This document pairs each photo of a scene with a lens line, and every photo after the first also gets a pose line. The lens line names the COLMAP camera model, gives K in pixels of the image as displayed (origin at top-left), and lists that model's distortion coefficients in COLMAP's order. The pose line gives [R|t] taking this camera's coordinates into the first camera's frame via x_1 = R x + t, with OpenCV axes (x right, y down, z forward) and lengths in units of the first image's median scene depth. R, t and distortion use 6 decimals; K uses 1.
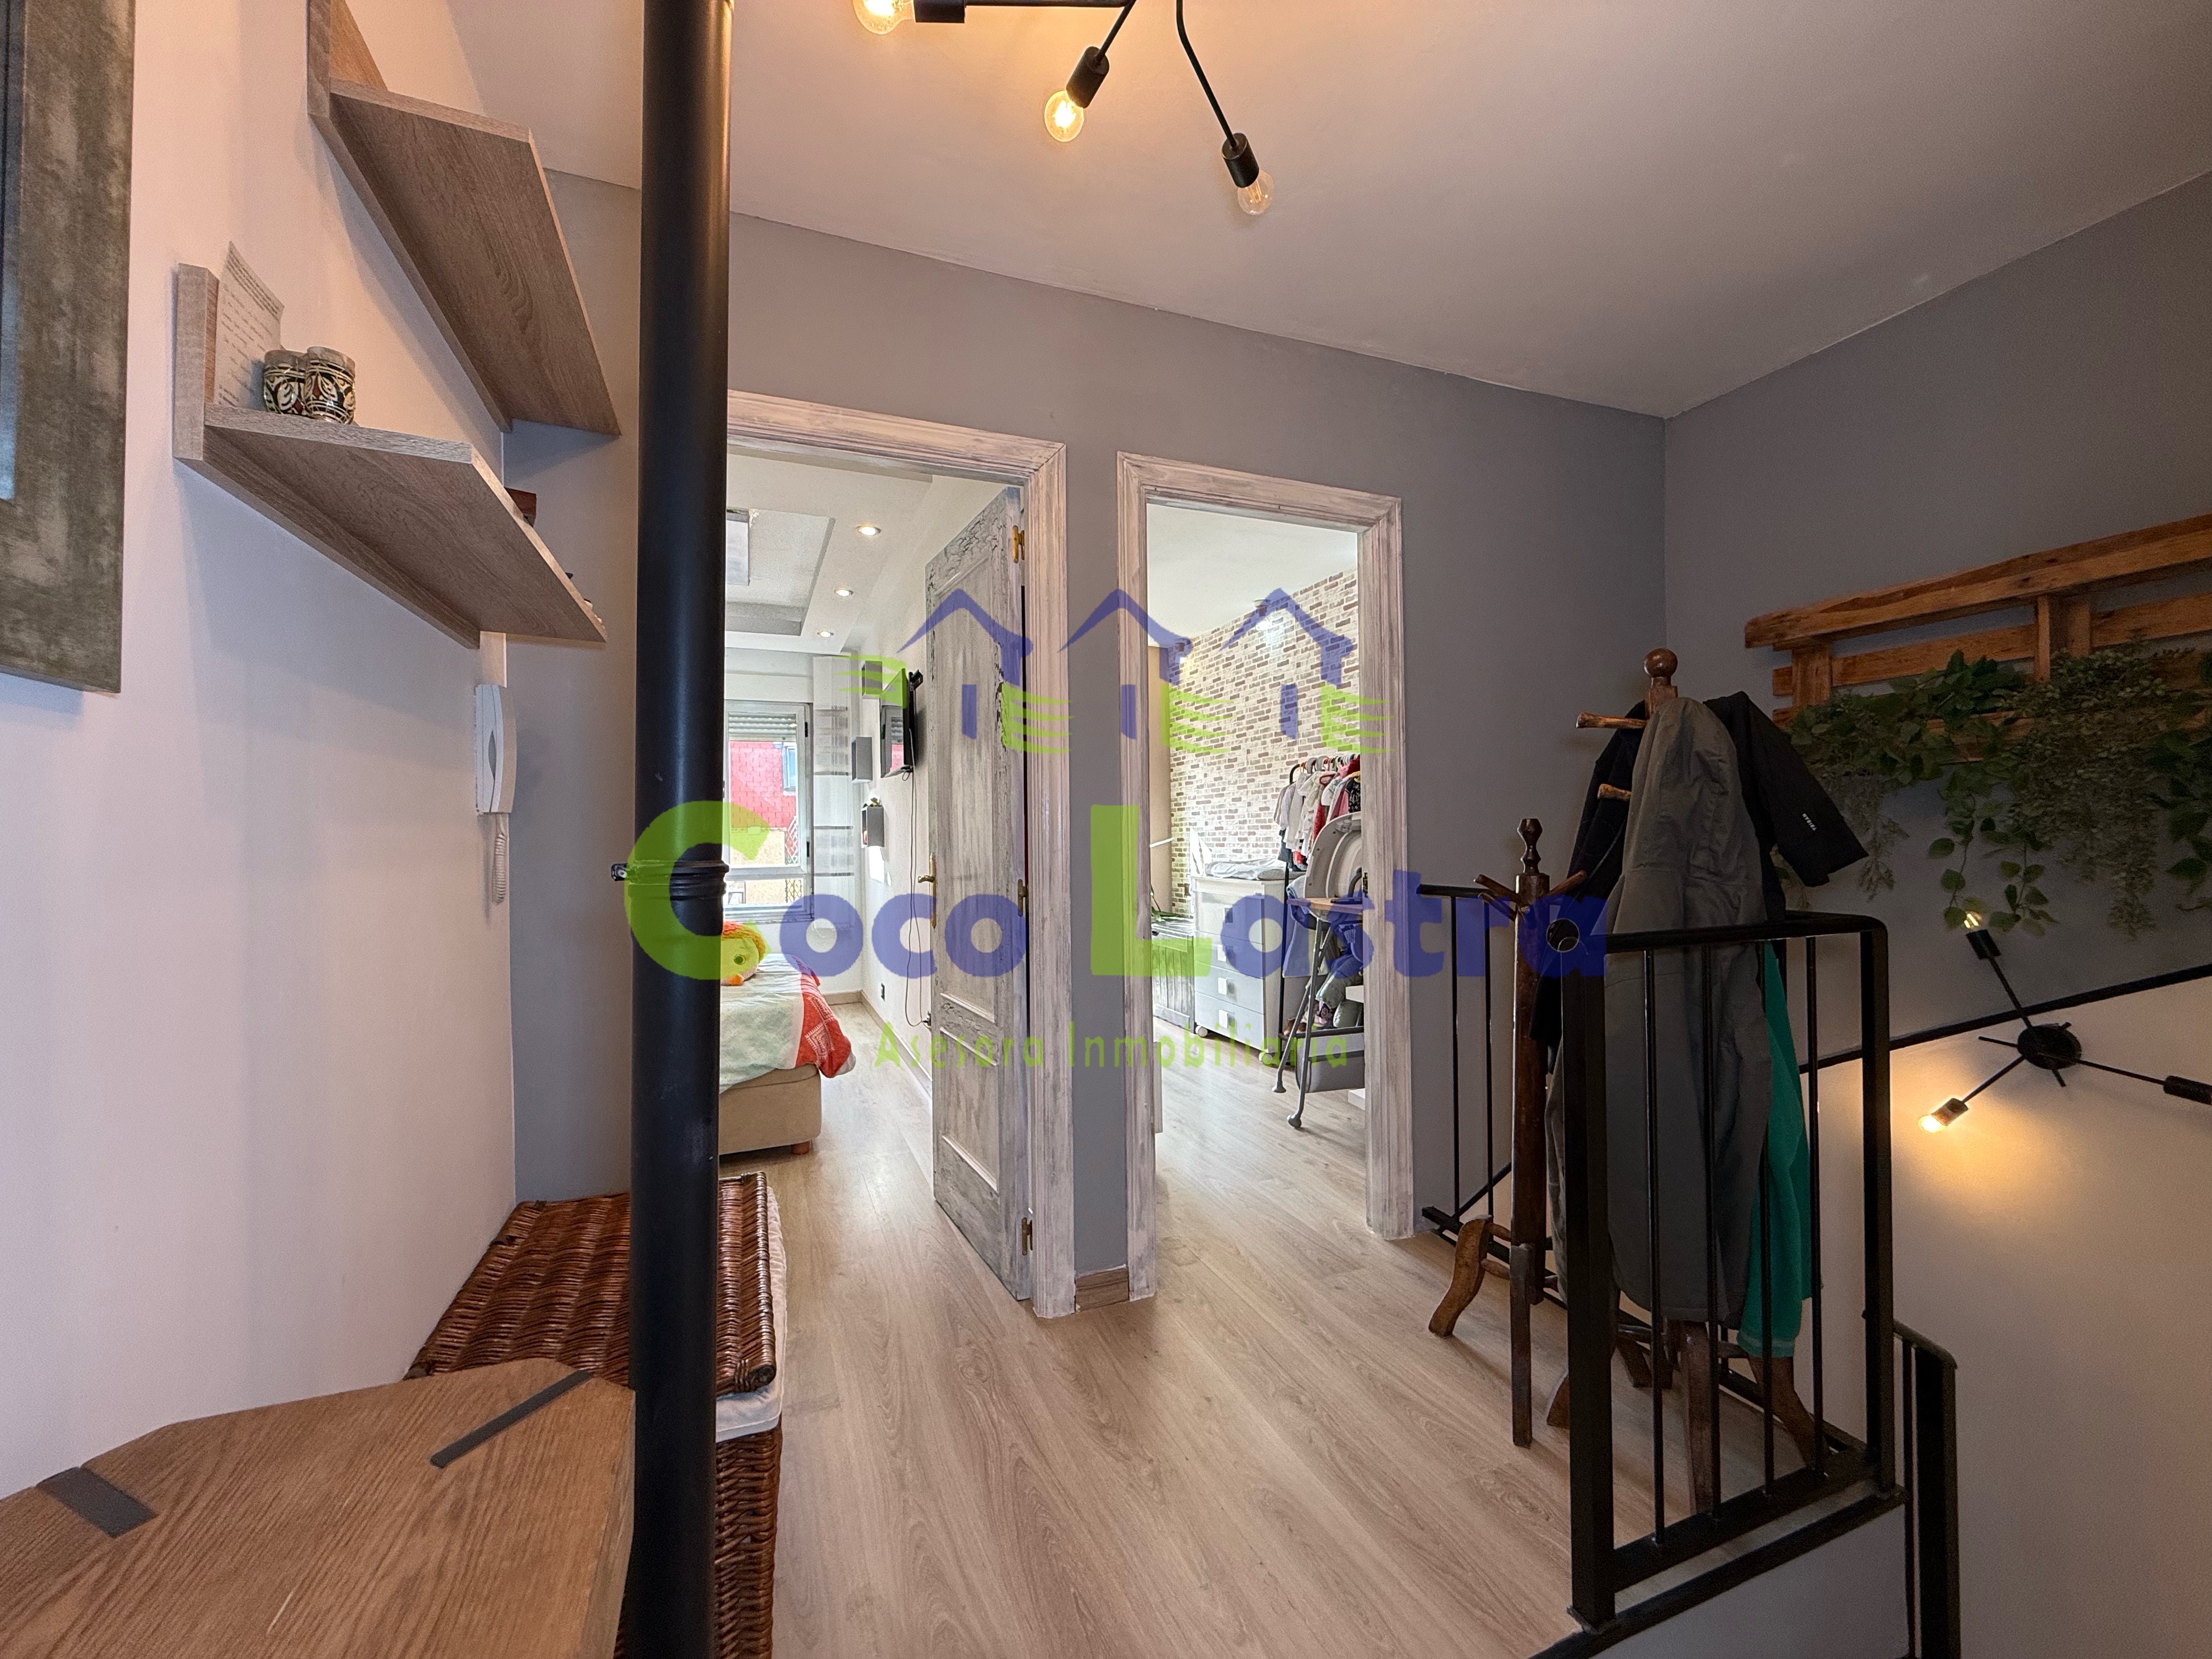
lens RADIAL K [[883.5, 0, 1103.7], [0, 883.5, 824.2], [0, 0, 1]] dist [0.000812, -0.000664]
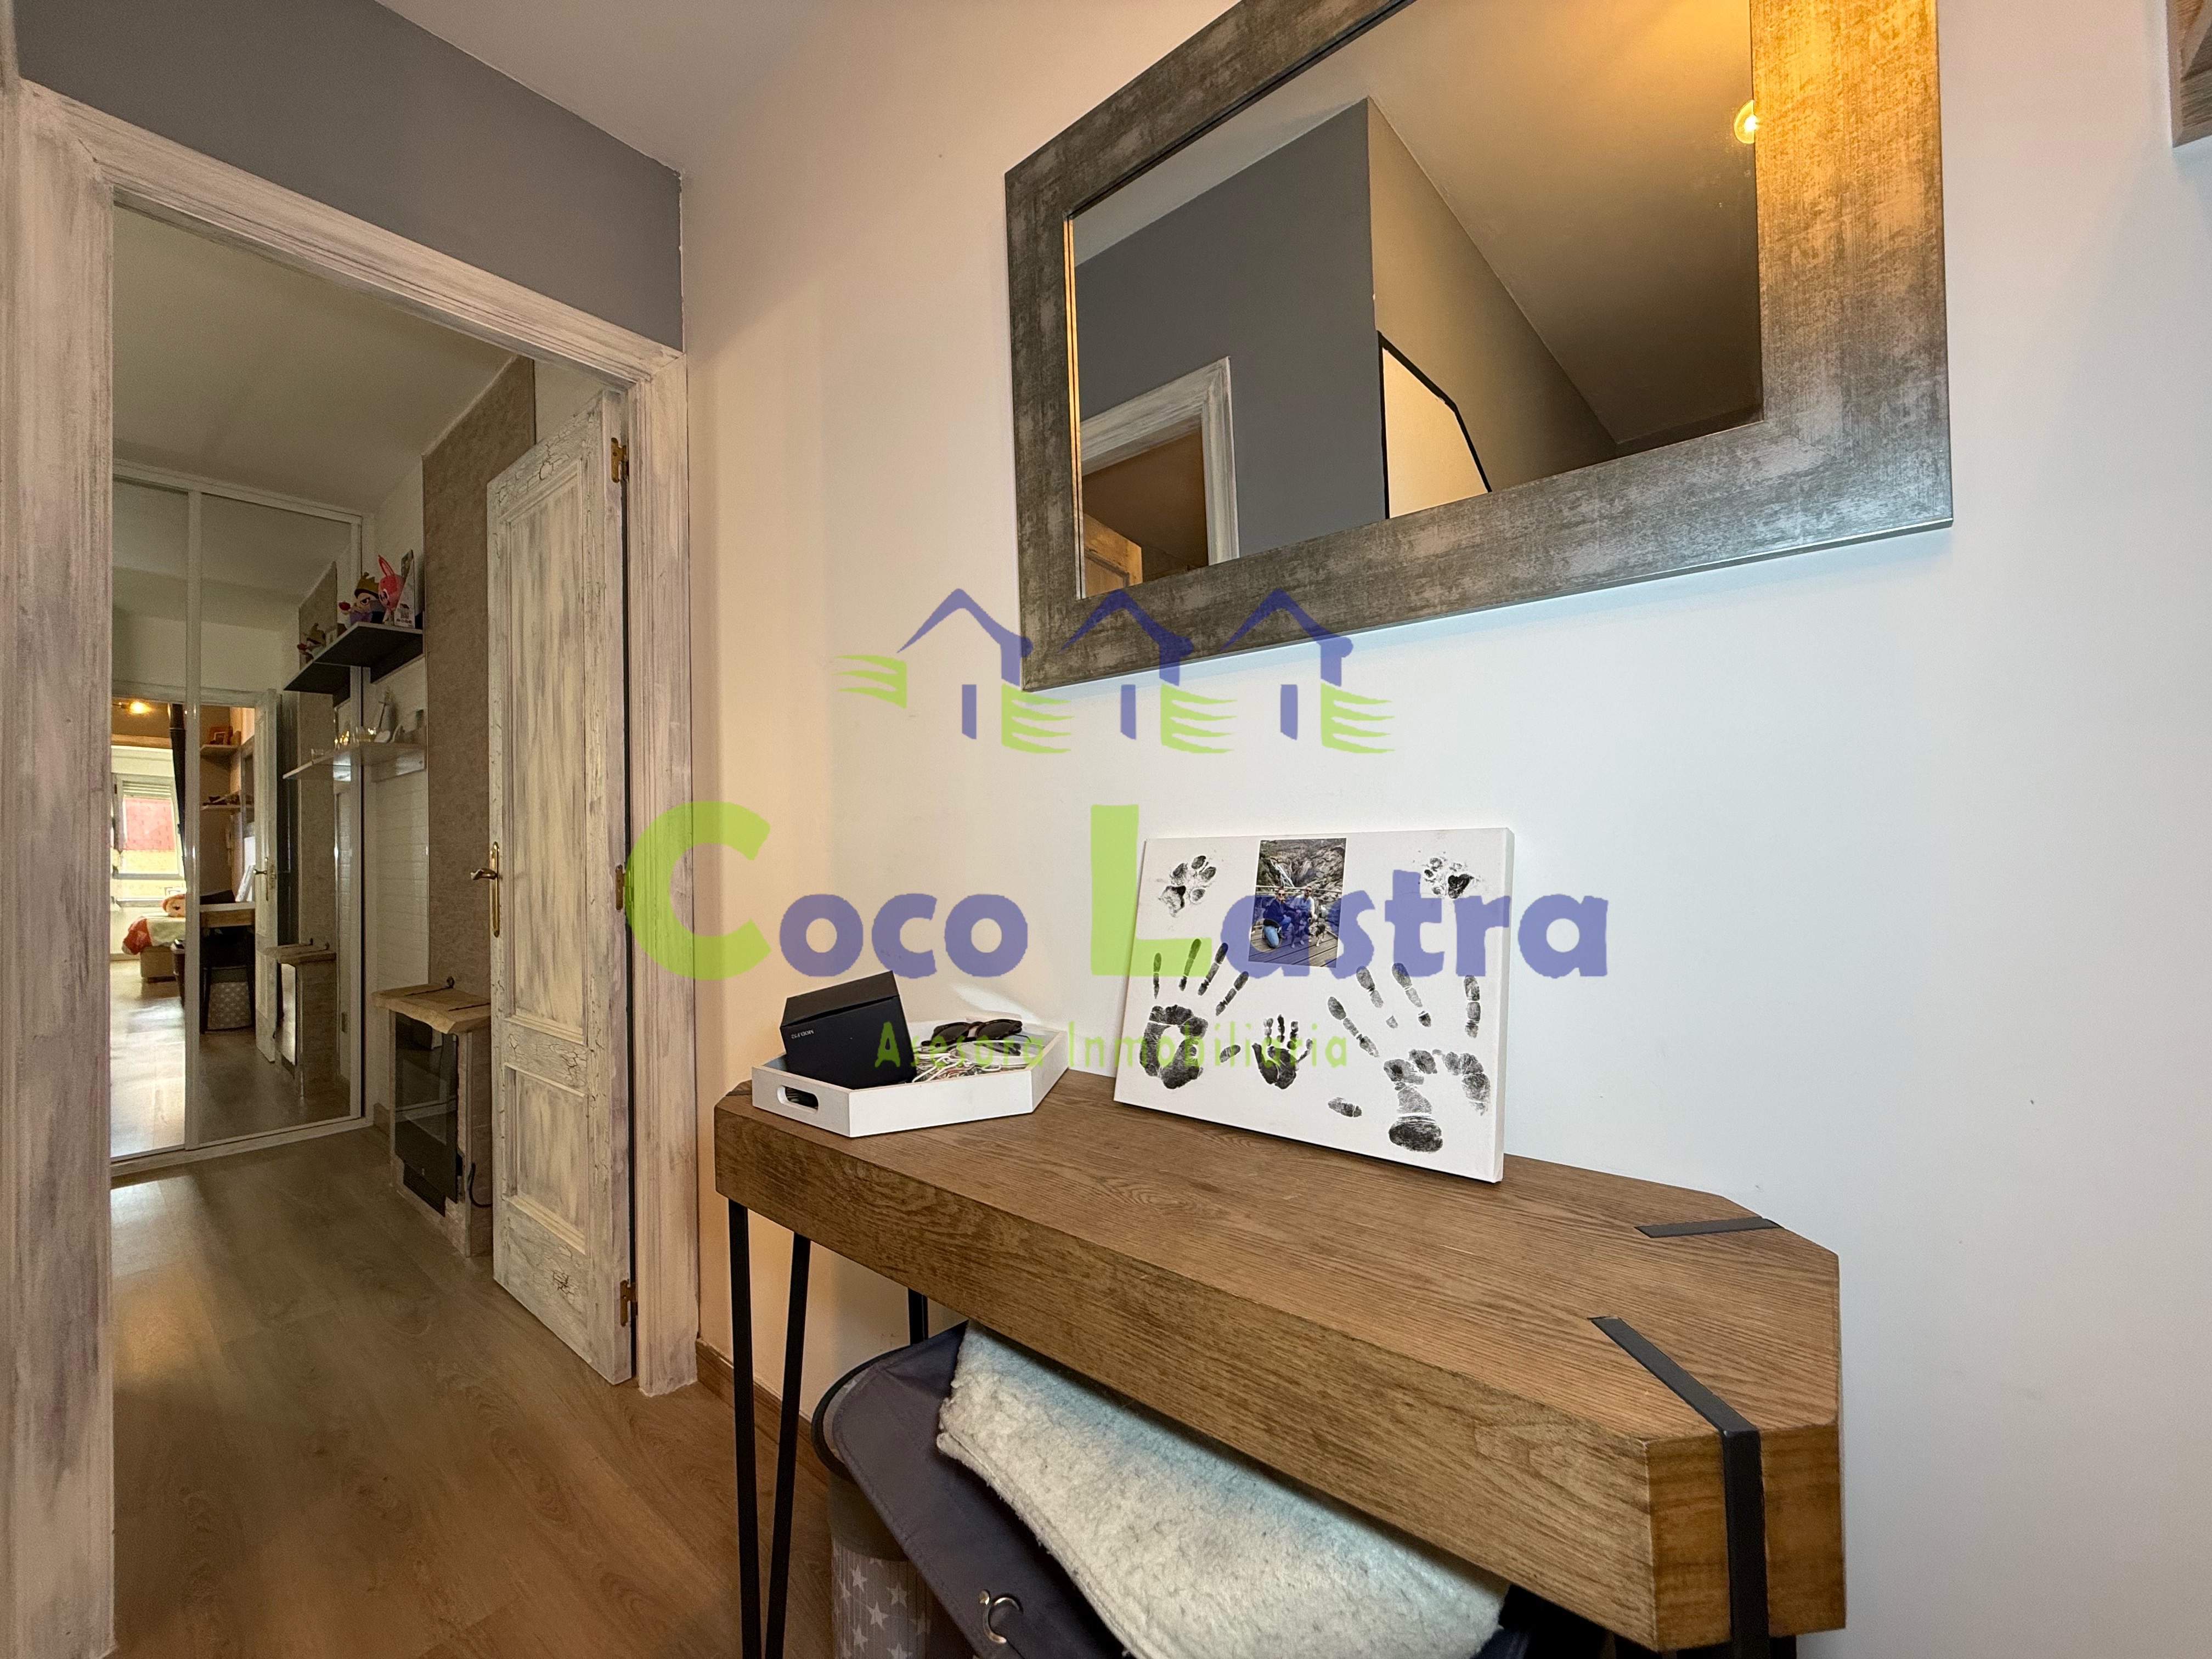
lens RADIAL K [[883.5, 0, 1106.8], [0, 883.5, 832.3], [0, 0, 1]] dist [0.000812, -0.000664]
pose [[-0.882055, 0.014856, -0.470911, 0.168405], [0.028270, 0.999371, -0.021424, 0.223386], [0.470297, -0.032209, -0.881920, 1.742272]]
